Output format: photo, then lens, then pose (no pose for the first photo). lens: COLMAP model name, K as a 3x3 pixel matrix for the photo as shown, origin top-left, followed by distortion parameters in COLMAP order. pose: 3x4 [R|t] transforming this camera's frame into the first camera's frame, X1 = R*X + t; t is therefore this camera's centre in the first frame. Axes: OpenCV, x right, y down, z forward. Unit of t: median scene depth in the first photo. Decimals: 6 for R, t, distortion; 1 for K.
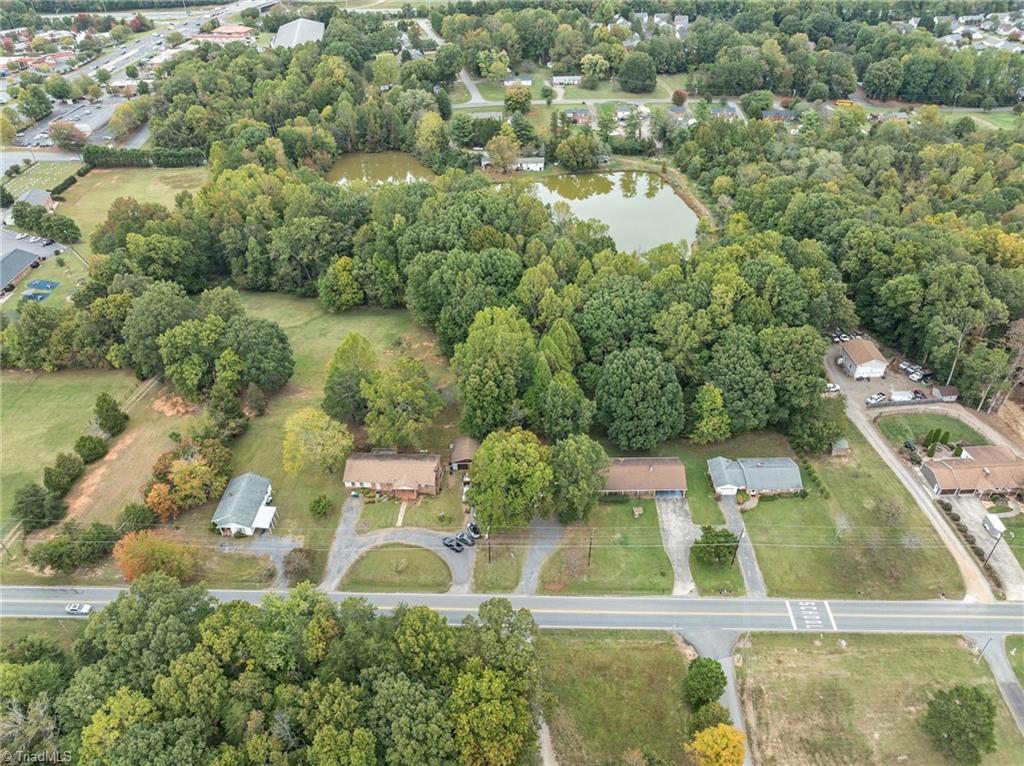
lens RADIAL K [[734.3, 0, 509.4], [0, 734.3, 386.0], [0, 0, 1]] dist [-0.045018, 0.010817]
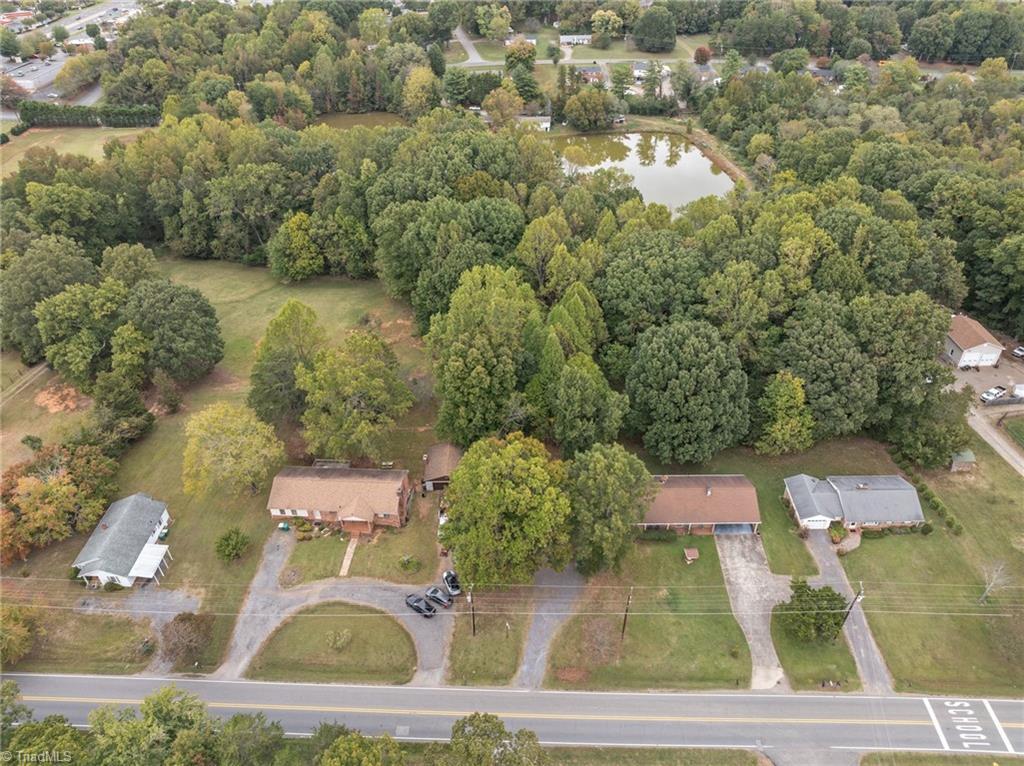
lens RADIAL K [[734.3, 0, 514.2], [0, 734.3, 379.4], [0, 0, 1]] dist [-0.045018, 0.010817]
pose [[0.999984, 0.004309, 0.003739, 0.004515], [-0.004286, 0.999972, -0.006158, 0.008658], [-0.003766, 0.006142, 0.999974, 0.244044]]
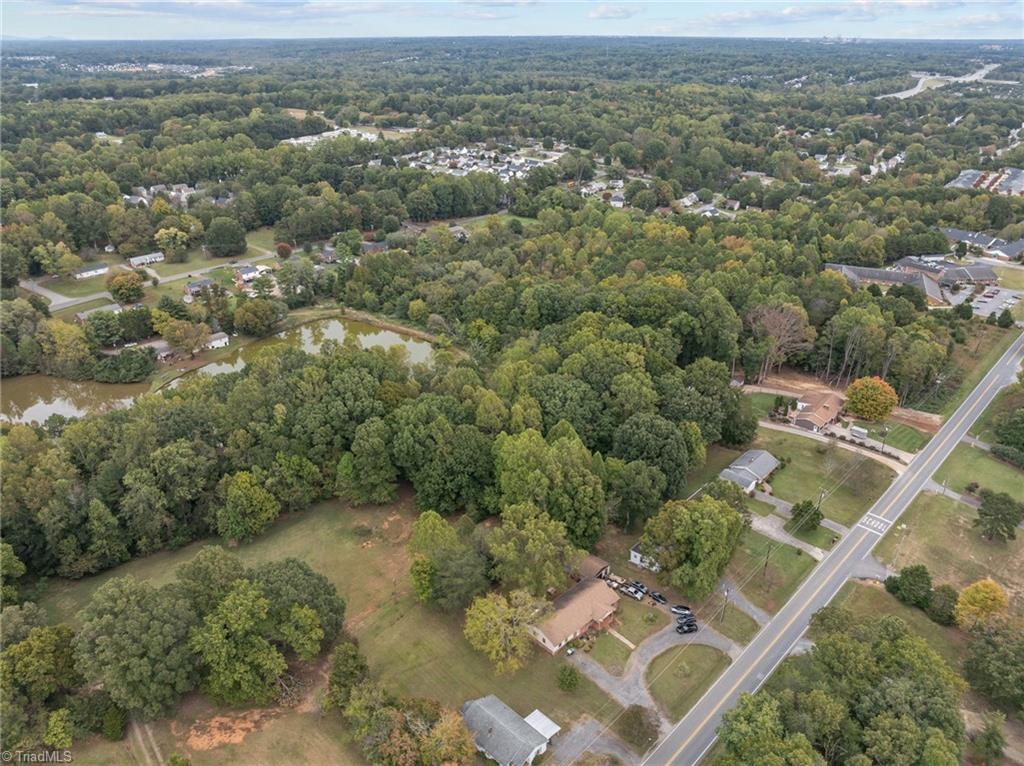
lens RADIAL K [[734.3, 0, 514.0], [0, 734.3, 382.4], [0, 0, 1]] dist [-0.045018, 0.010817]
pose [[0.666225, -0.299720, 0.682871, -0.638563], [0.427660, 0.903705, -0.020588, -0.139541], [-0.610943, 0.305753, 0.730249, 0.214653]]
